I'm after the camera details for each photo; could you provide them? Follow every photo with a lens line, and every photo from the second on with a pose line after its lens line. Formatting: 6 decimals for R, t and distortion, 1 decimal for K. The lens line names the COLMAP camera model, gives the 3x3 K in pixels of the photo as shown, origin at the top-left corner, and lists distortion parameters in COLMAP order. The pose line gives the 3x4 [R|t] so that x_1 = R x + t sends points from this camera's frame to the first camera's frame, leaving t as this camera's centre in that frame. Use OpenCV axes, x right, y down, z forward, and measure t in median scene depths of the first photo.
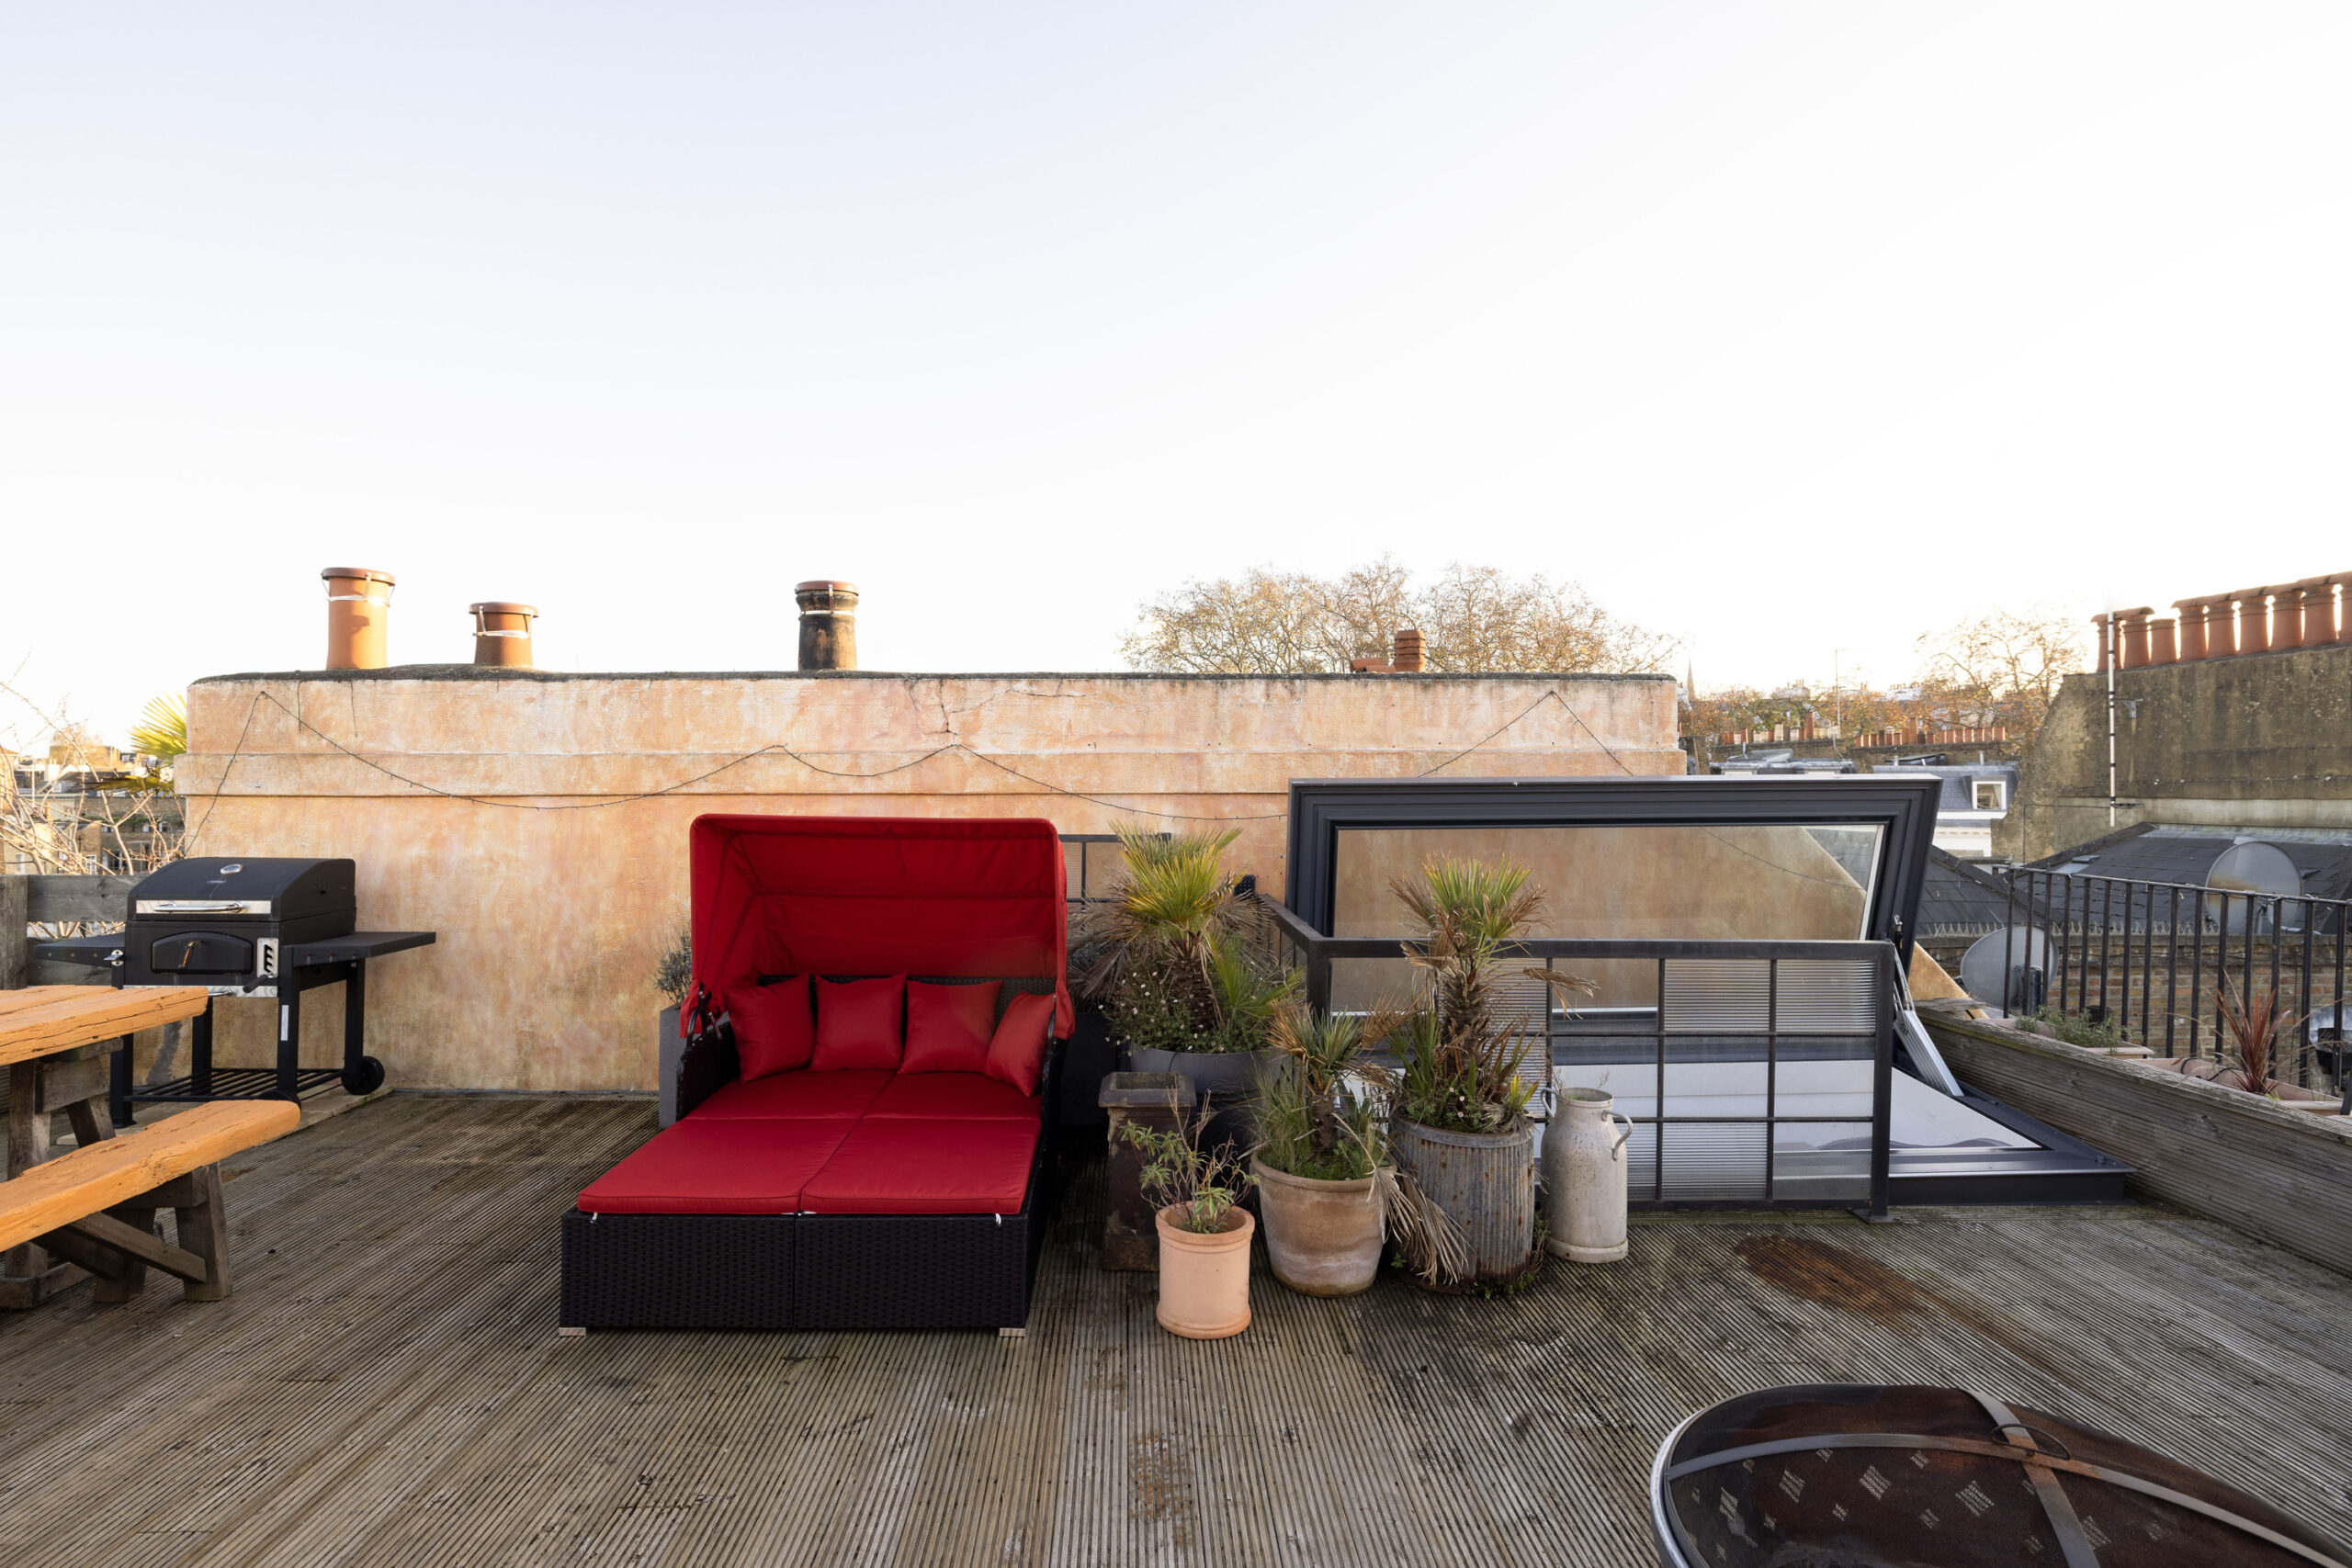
lens RADIAL K [[1176.5, 0, 1172.6], [0, 1176.5, 790.3], [0, 0, 1]] dist [-0.001890, -0.000203]
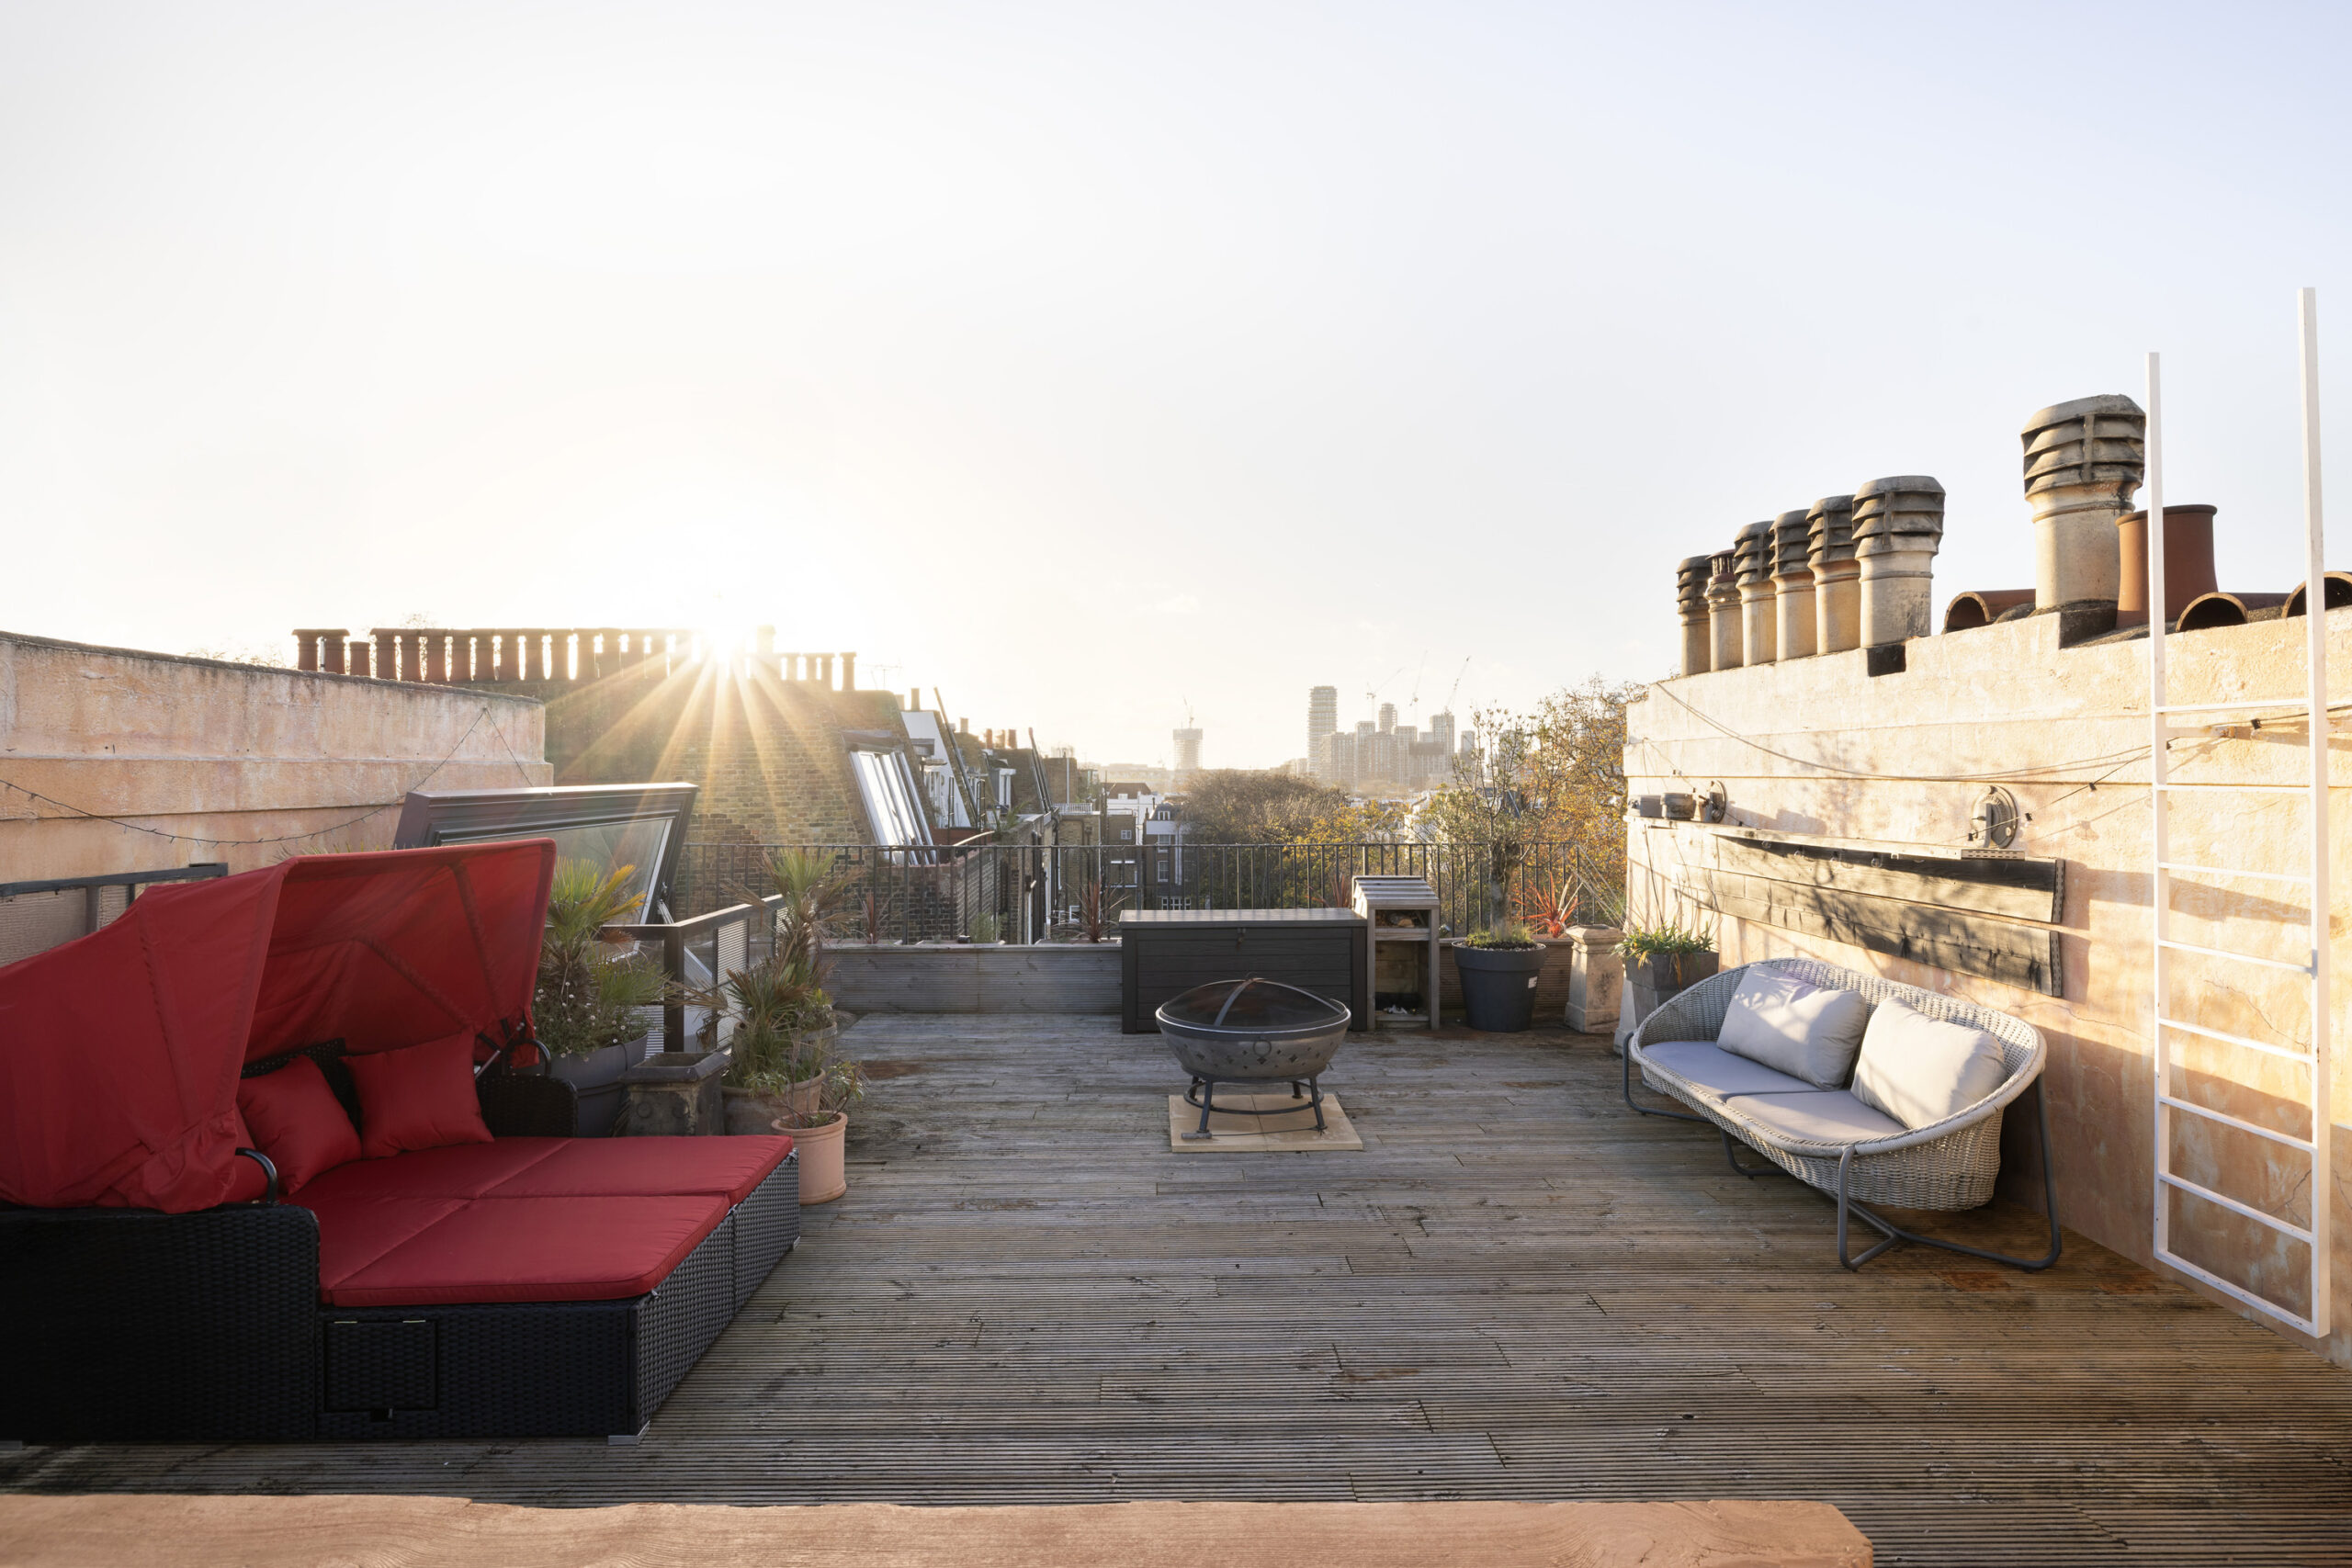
lens RADIAL K [[1178.3, 0, 1176.0], [0, 1178.3, 779.0], [0, 0, 1]] dist [-0.004900, -0.000252]
pose [[0.040246, -0.001843, 0.999188, -0.751406], [0.001973, 0.999996, 0.001765, -0.019373], [-0.999188, 0.001900, 0.040249, 0.320728]]
